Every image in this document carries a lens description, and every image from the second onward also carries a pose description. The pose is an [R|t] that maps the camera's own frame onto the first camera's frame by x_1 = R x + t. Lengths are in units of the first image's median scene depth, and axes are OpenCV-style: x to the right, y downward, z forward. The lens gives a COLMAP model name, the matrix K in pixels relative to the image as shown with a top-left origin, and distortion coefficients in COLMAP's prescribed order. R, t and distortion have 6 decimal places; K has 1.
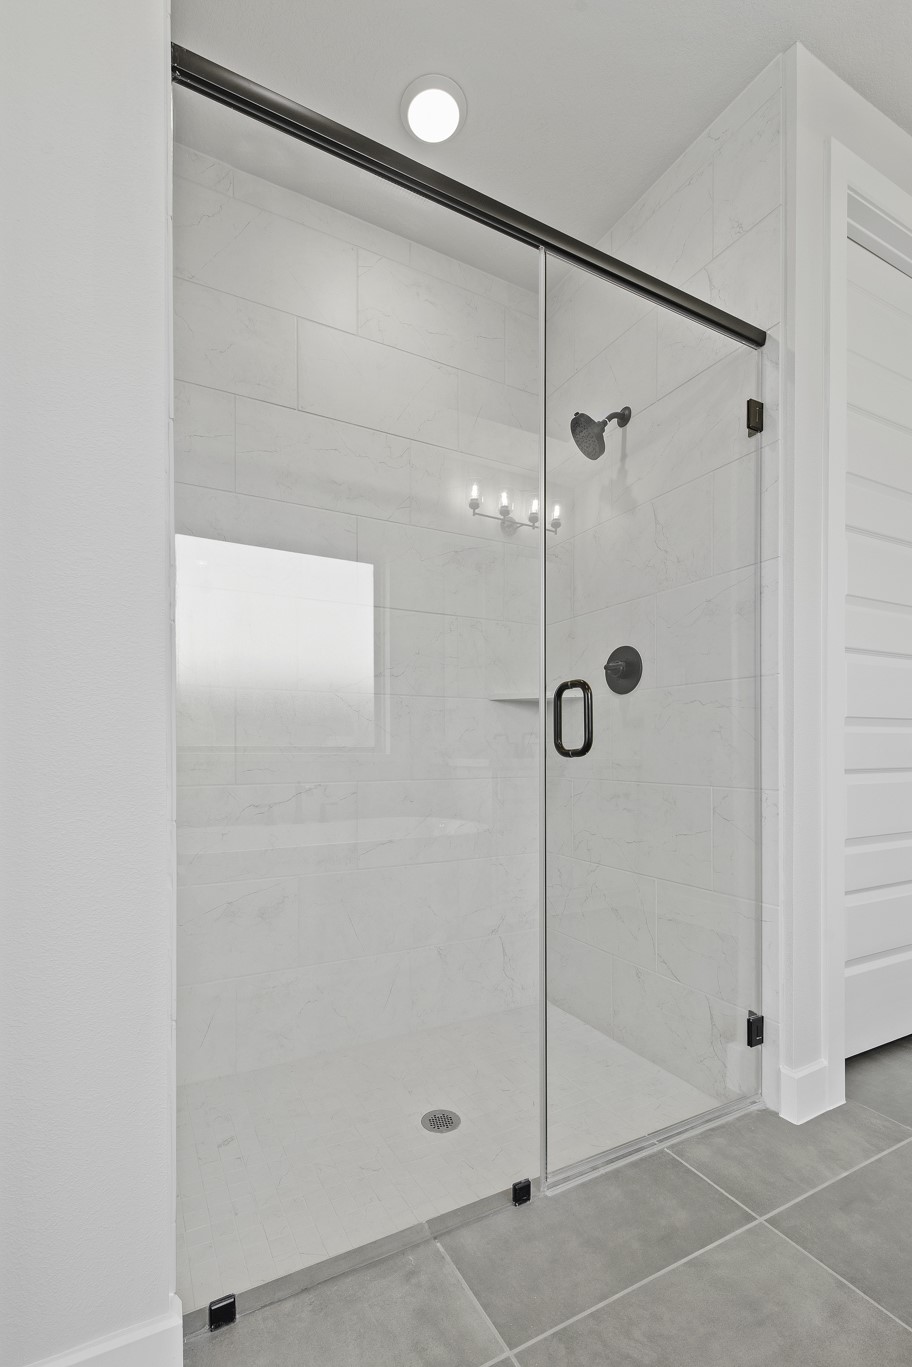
lens RADIAL K [[646.0, 0, 455.5], [0, 646.0, 740.7], [0, 0, 1]] dist [0.017646, -0.000808]
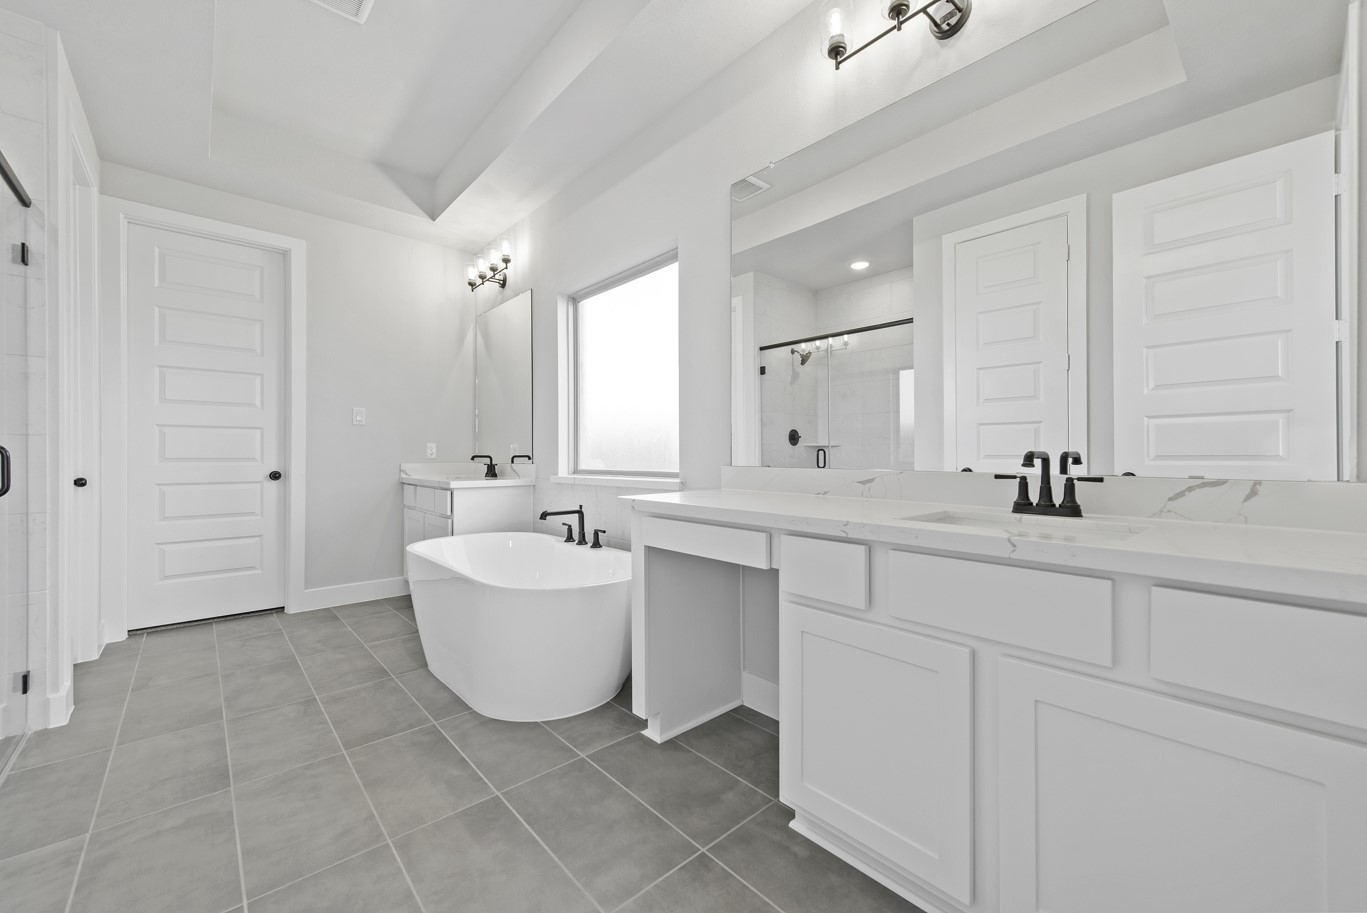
lens RADIAL K [[529.6, 0, 685.0], [0, 529.6, 459.1], [0, 0, 1]] dist [-0.028662, -0.000240]
pose [[-0.239743, -0.011820, 0.970764, -0.976411], [0.001096, 0.999922, 0.012446, -0.059222], [-0.970836, 0.004048, -0.239711, -0.151934]]
